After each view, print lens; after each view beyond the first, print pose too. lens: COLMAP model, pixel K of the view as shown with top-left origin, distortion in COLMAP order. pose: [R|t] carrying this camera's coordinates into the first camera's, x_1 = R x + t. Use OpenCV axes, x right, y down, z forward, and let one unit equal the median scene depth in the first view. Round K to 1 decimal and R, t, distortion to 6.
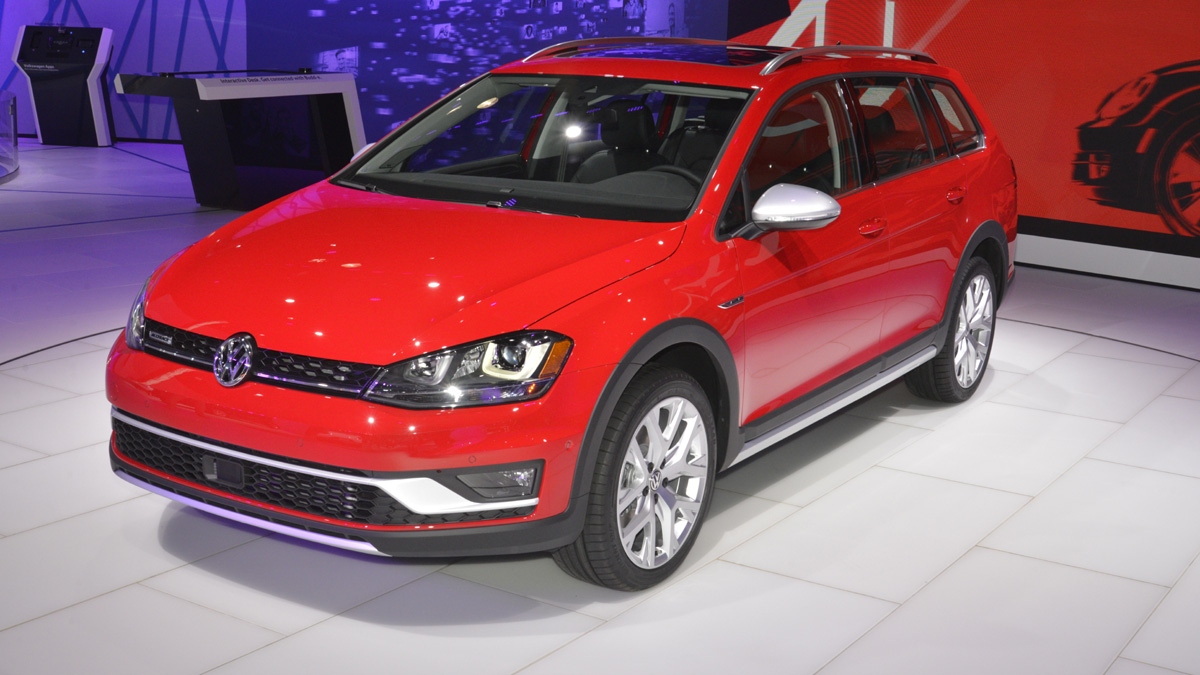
lens RADIAL K [[1434.1, 0, 610.5], [0, 1434.1, 334.7], [0, 0, 1]] dist [-0.007934, 0.000000]
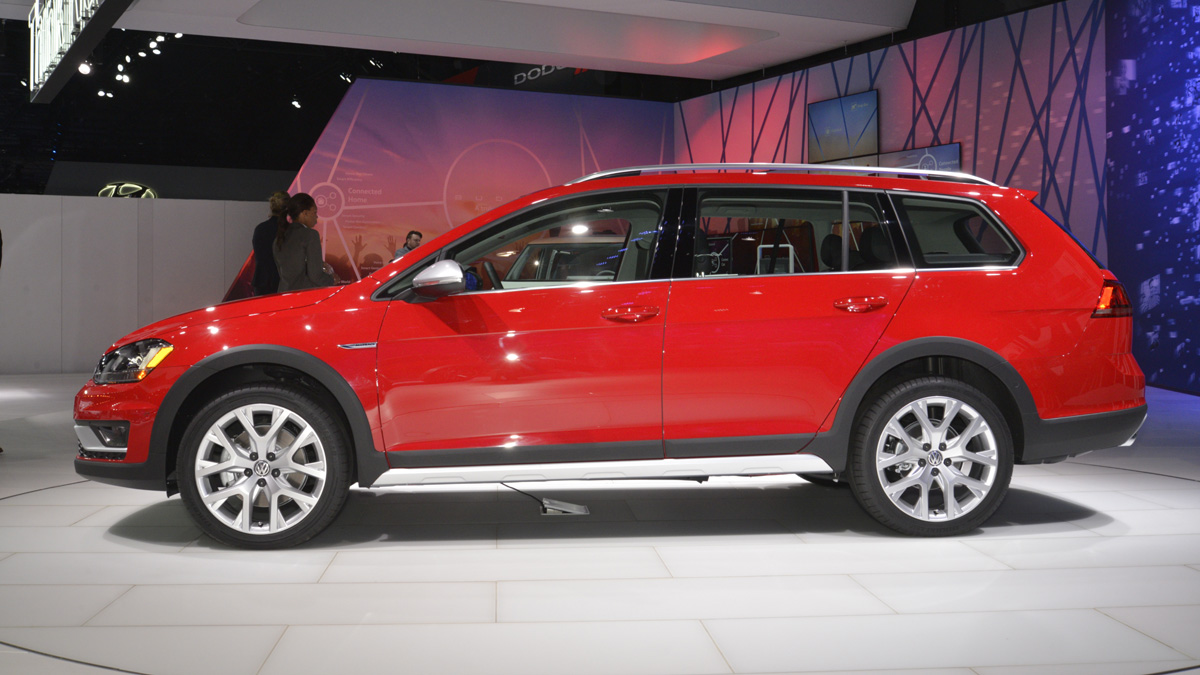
lens RADIAL K [[1319.4, 0, 609.6], [0, 1319.4, 314.6], [0, 0, 1]] dist [-0.019427, 0.000000]
pose [[0.617735, -0.024208, -0.786013, 1.186106], [-0.148273, 0.978013, -0.146651, 0.092453], [0.772281, 0.207136, 0.600563, 0.479679]]
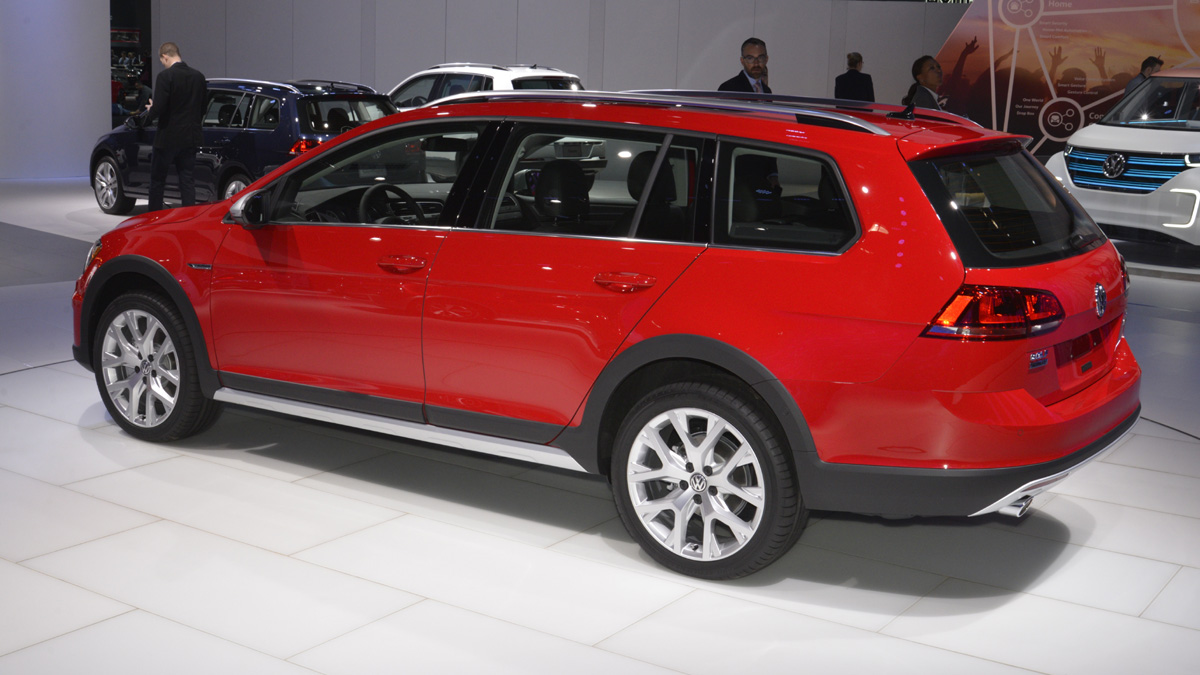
lens RADIAL K [[1435.6, 0, 619.1], [0, 1435.6, 335.4], [0, 0, 1]] dist [-0.005054, 0.000000]
pose [[0.008585, 0.157214, -0.987527, 1.453752], [-0.248962, 0.956802, 0.150158, -0.265535], [0.968475, 0.244568, 0.047355, 1.376740]]
